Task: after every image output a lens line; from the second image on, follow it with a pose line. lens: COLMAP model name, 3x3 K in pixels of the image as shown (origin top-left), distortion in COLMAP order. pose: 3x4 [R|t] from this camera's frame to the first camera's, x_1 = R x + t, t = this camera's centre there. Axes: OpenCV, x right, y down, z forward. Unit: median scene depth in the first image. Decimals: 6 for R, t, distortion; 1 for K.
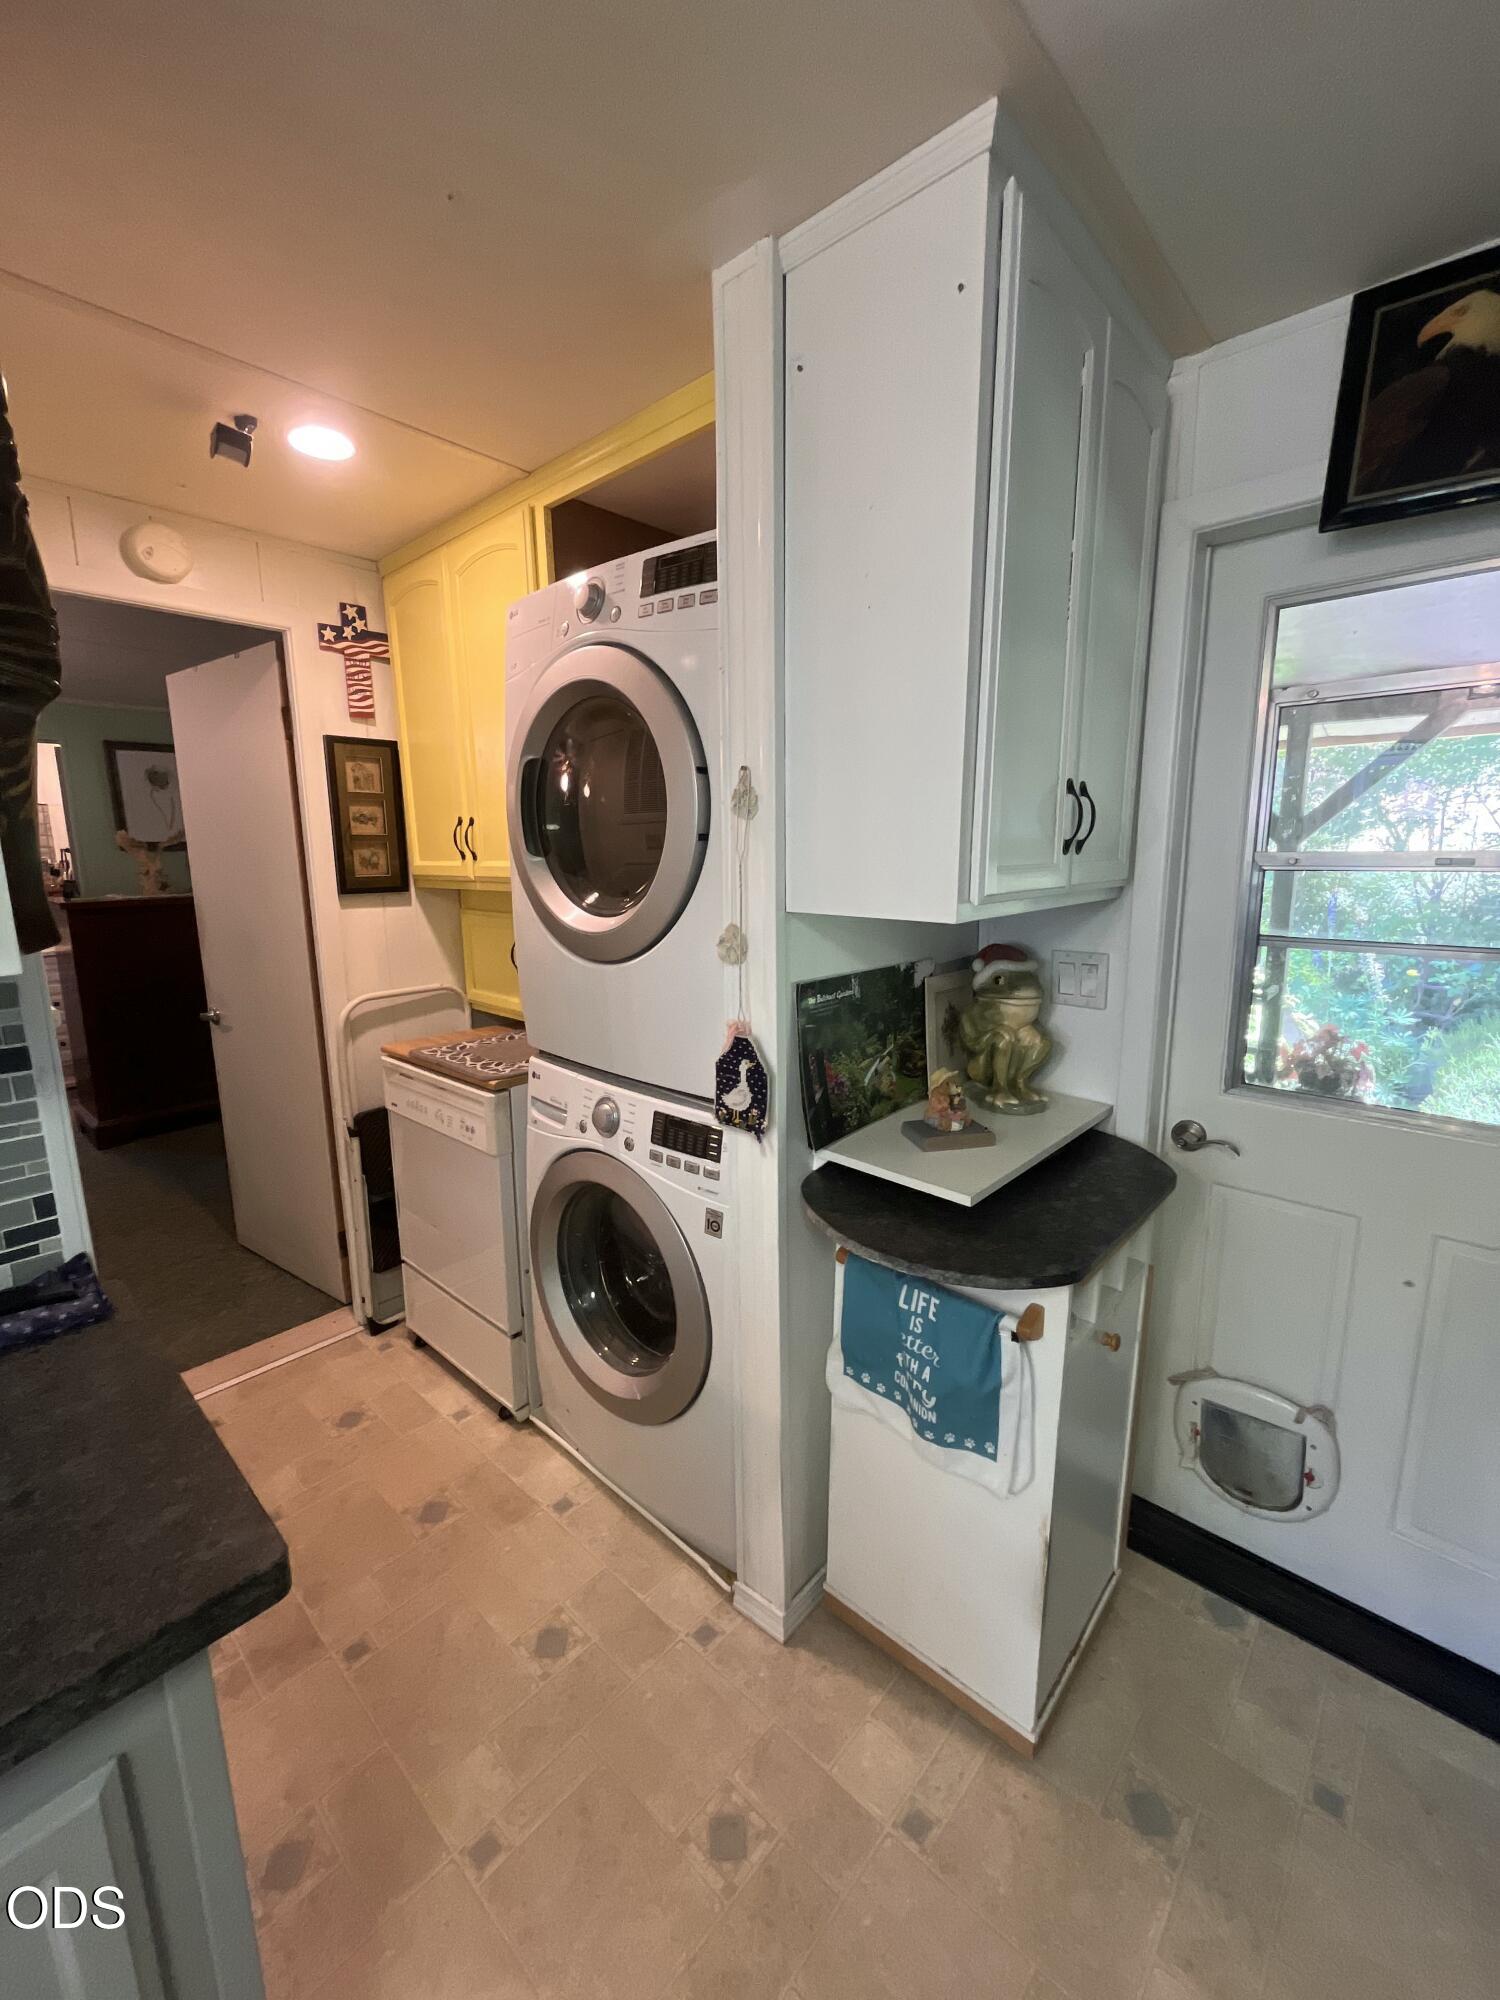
lens RADIAL K [[814.5, 0, 751.2], [0, 814.5, 1002.0], [0, 0, 1]] dist [-0.000661, -0.000247]
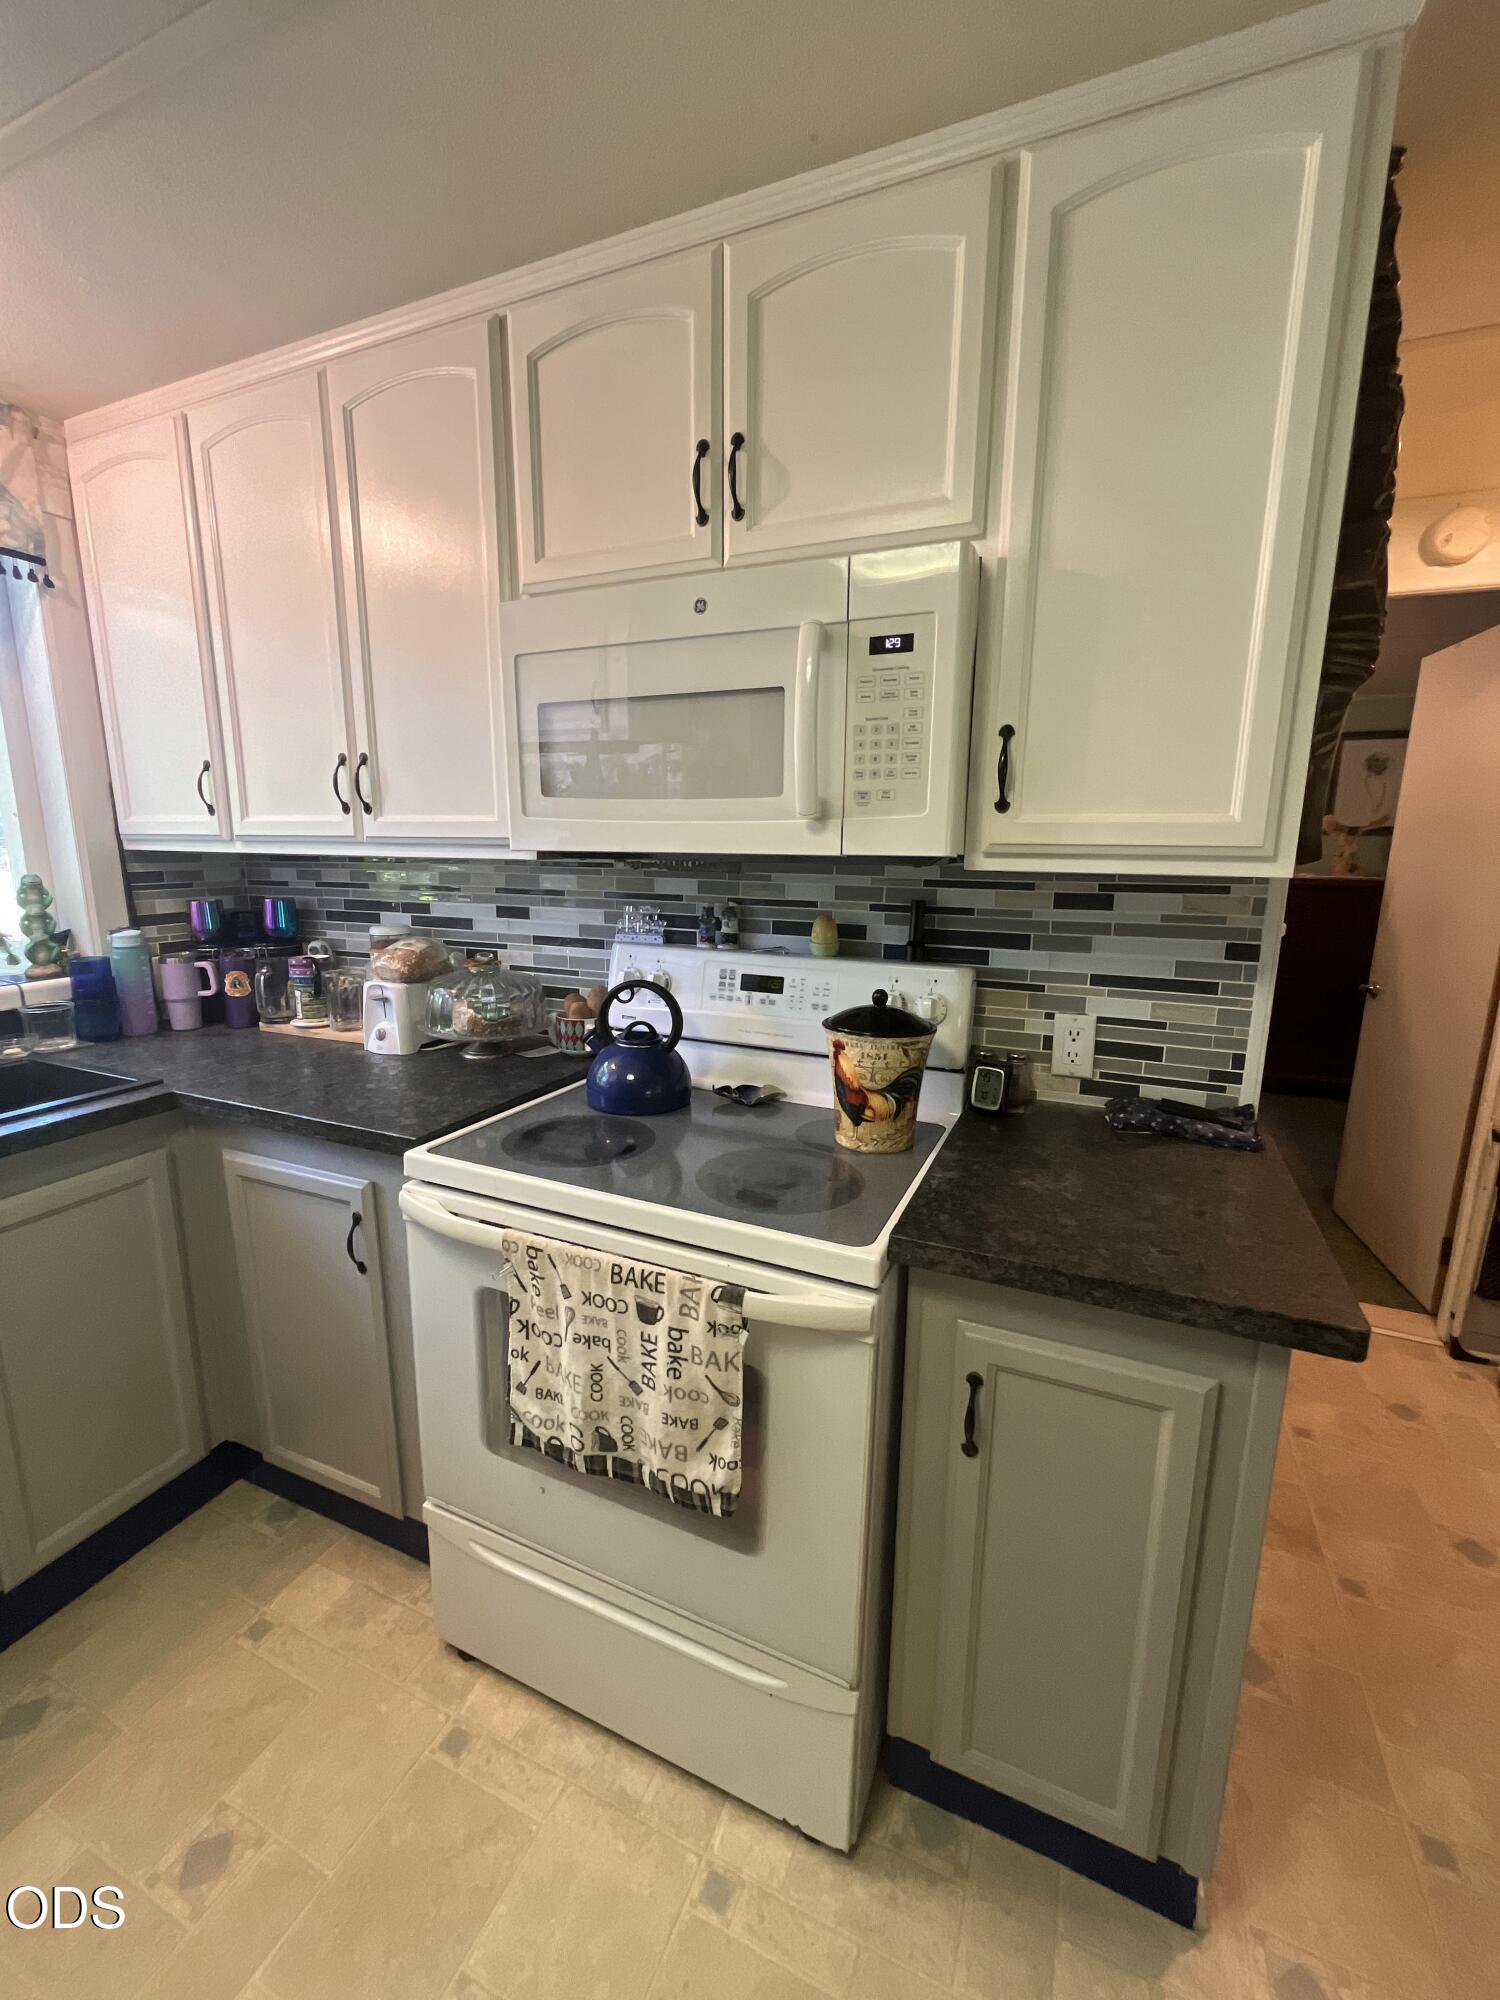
lens RADIAL K [[814.5, 0, 745.5], [0, 814.5, 1002.0], [0, 0, 1]] dist [-0.000661, -0.000247]
pose [[0.320566, 0.194614, -0.927018, 0.104086], [-0.191158, 0.971822, 0.137917, 0.100042], [0.927737, 0.132996, 0.348735, -0.224068]]
